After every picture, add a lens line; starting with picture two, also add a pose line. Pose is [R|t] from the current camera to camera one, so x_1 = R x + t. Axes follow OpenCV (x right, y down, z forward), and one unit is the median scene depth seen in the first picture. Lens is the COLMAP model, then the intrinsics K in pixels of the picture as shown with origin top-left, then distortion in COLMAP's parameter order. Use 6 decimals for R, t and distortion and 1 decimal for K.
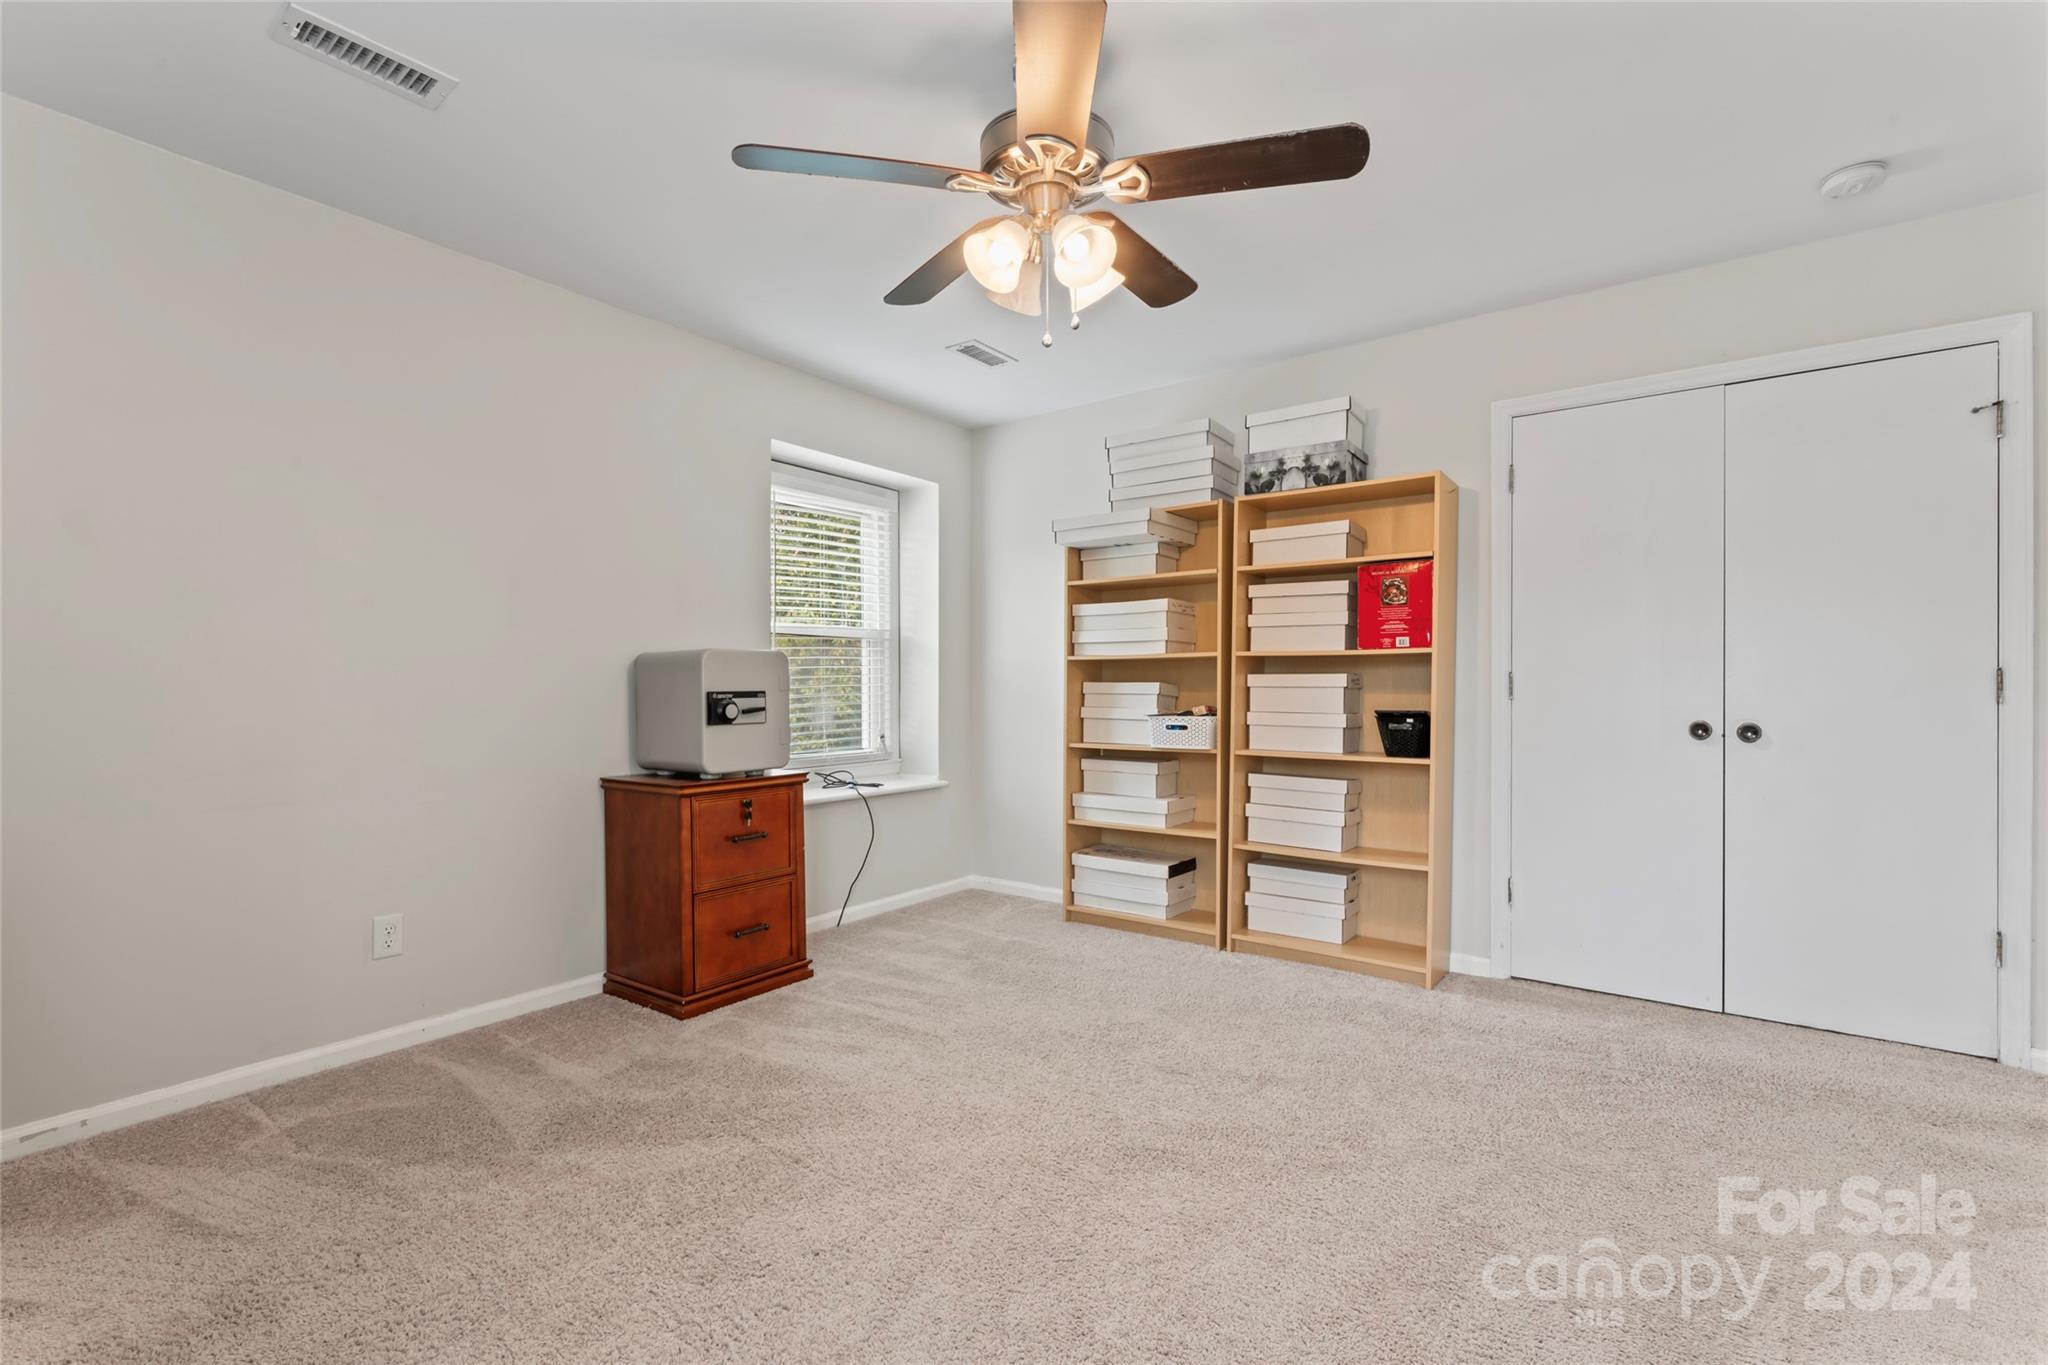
lens RADIAL K [[899.8, 0, 1025.3], [0, 899.8, 689.6], [0, 0, 1]] dist [0.025669, 0.000246]
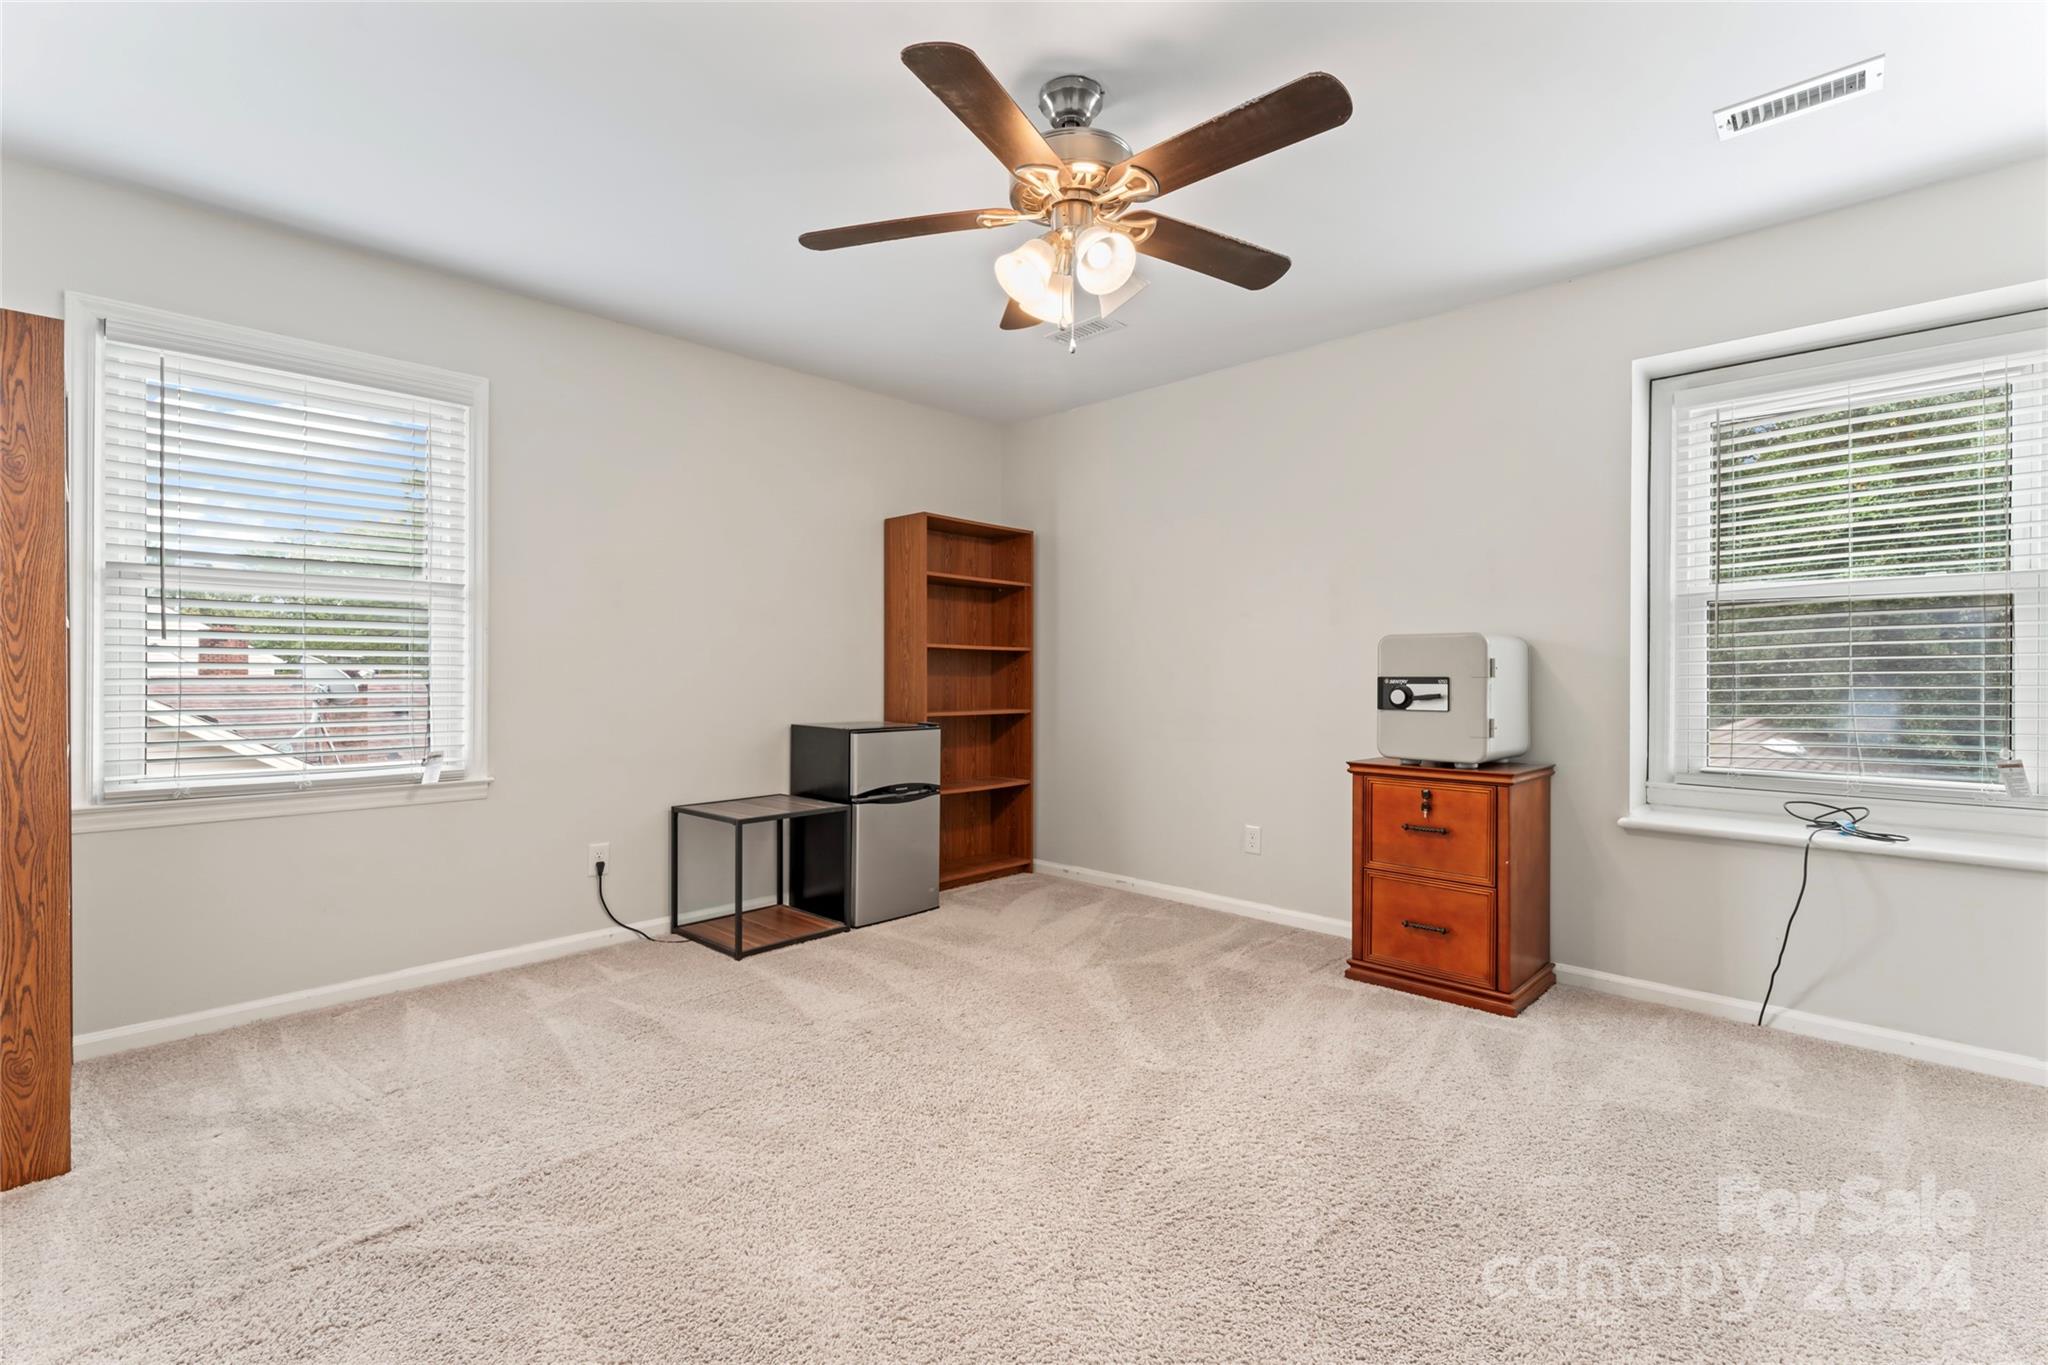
lens RADIAL K [[899.8, 0, 1028.5], [0, 899.8, 674.8], [0, 0, 1]] dist [0.025669, 0.000246]
pose [[-0.089283, 0.005175, -0.995993, 0.679603], [-0.009846, 0.999933, 0.006078, -0.002229], [0.995958, 0.010349, -0.089226, 0.657029]]
